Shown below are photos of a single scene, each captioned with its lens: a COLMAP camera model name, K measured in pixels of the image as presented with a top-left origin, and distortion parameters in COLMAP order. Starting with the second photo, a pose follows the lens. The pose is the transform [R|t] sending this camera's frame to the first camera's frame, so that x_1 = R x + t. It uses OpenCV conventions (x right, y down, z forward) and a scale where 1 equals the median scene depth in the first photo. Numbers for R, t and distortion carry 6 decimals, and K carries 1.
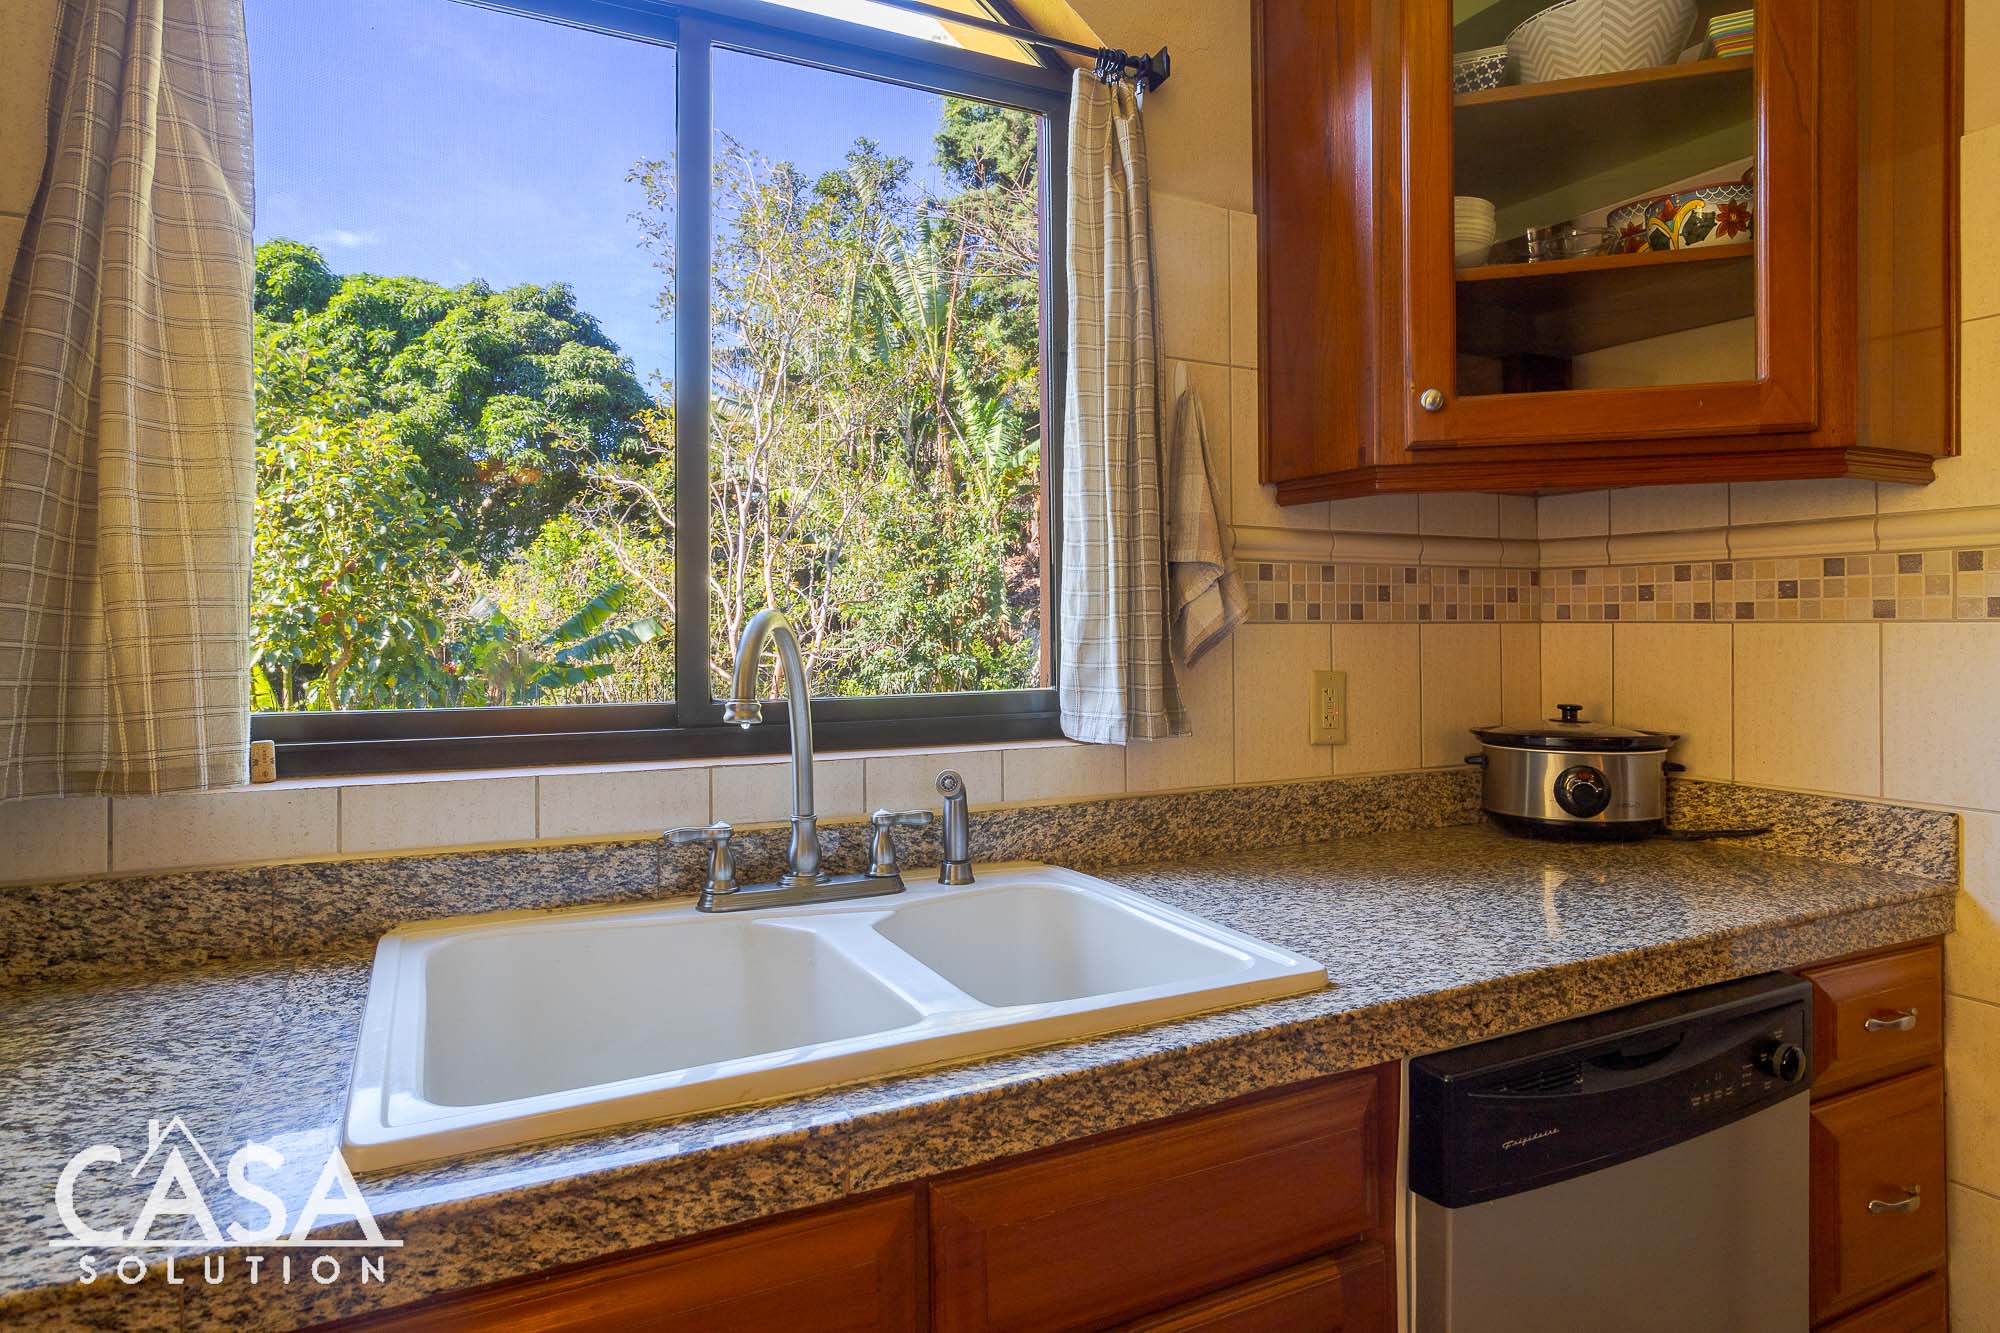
lens RADIAL K [[1136.0, 0, 934.2], [0, 1136.0, 638.2], [0, 0, 1]] dist [-0.074171, 0.056601]
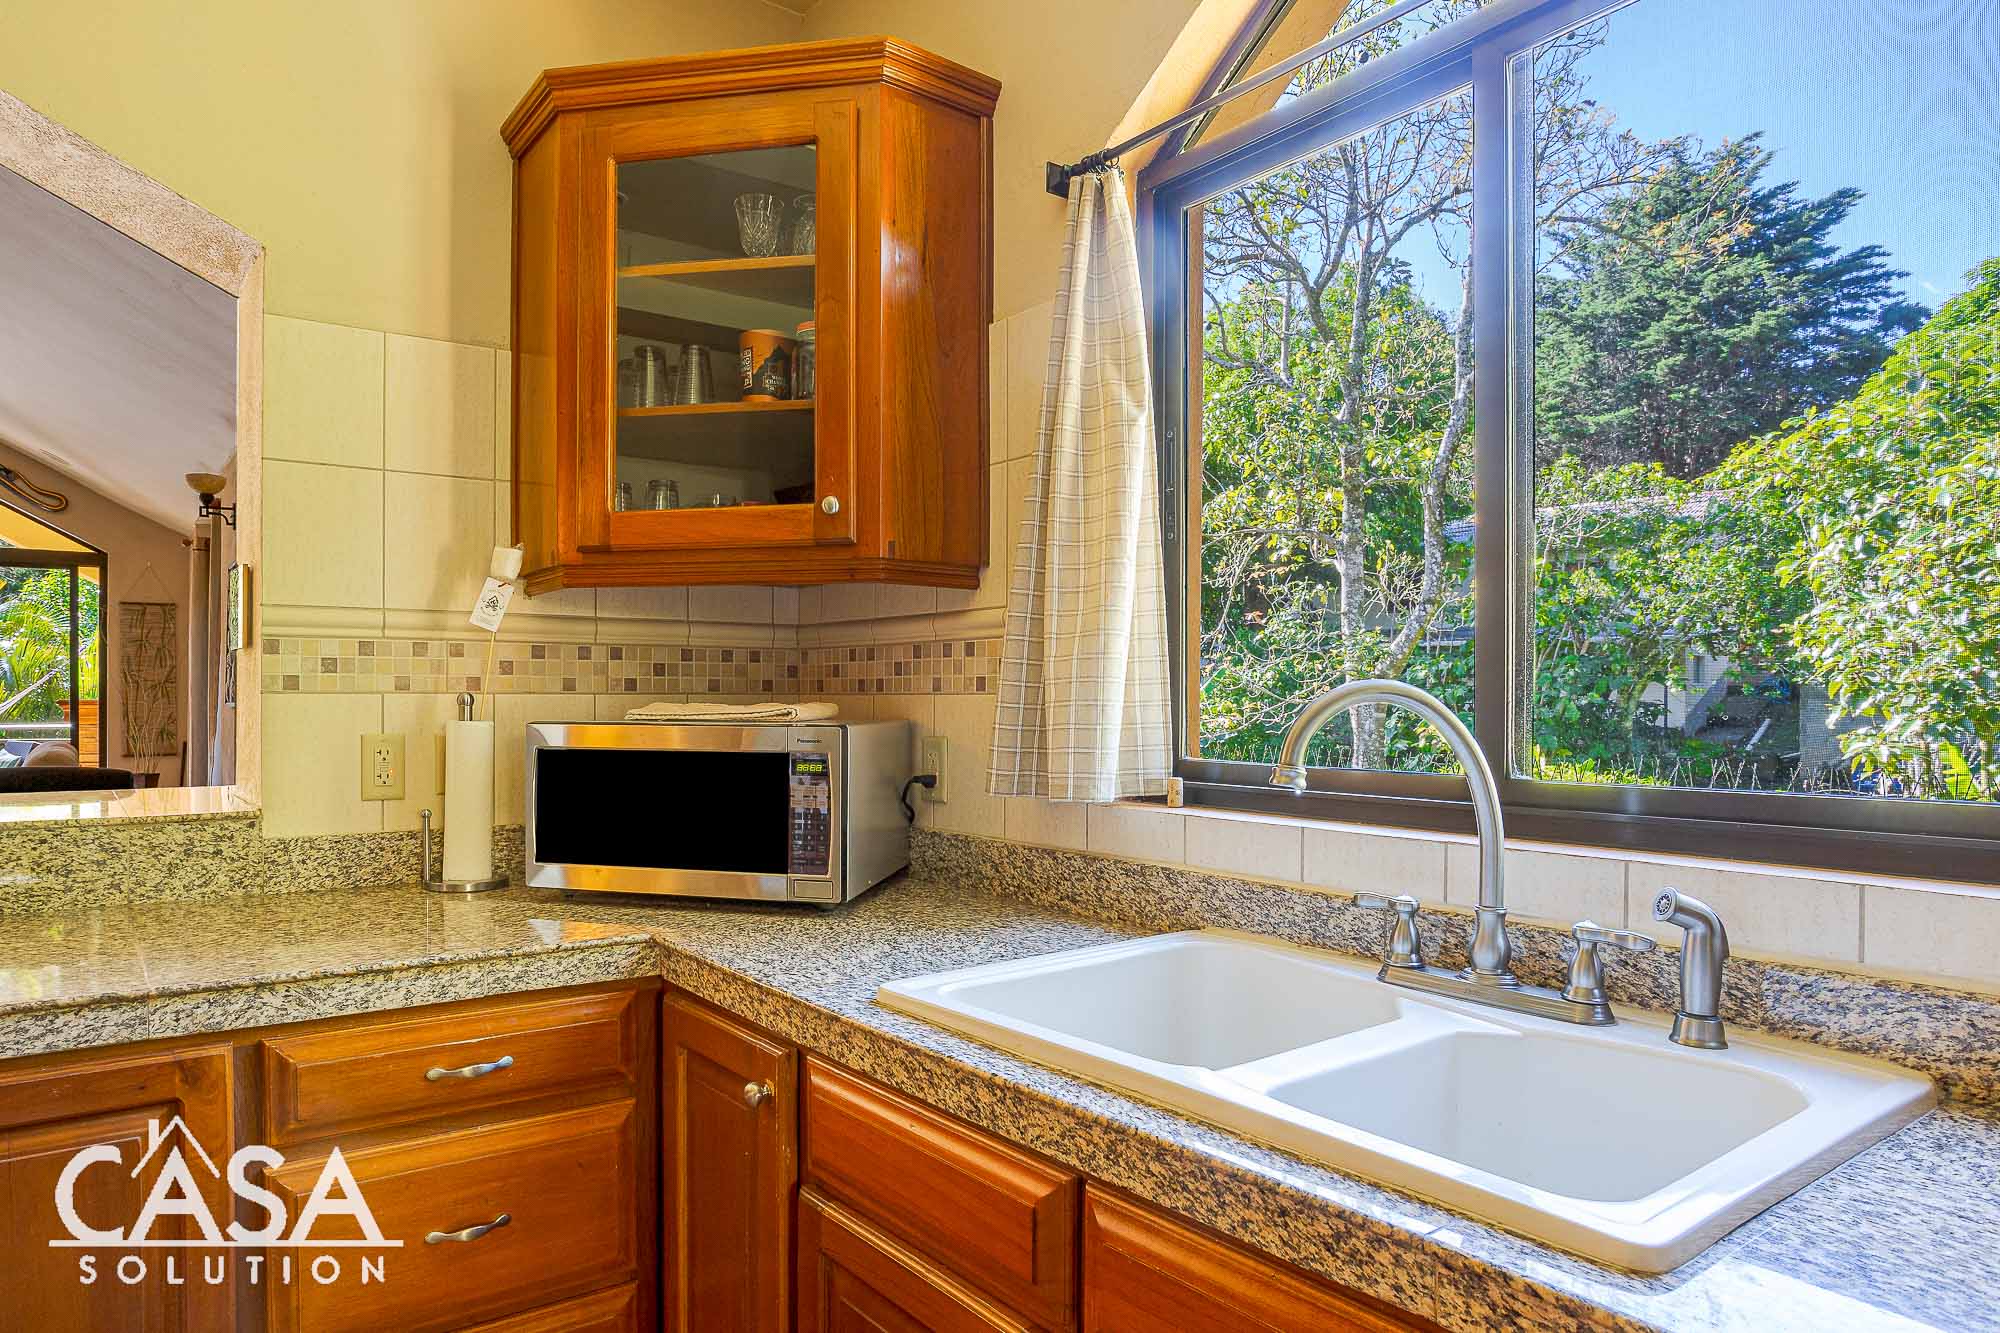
lens RADIAL K [[1330.6, 0, 1005.8], [0, 1330.6, 698.5], [0, 0, 1]] dist [-0.071647, 0.049167]
pose [[0.166525, 0.005964, -0.986019, 1.120413], [-0.012985, 0.999908, 0.003855, -0.011054], [0.985952, 0.012162, 0.166588, 0.581021]]
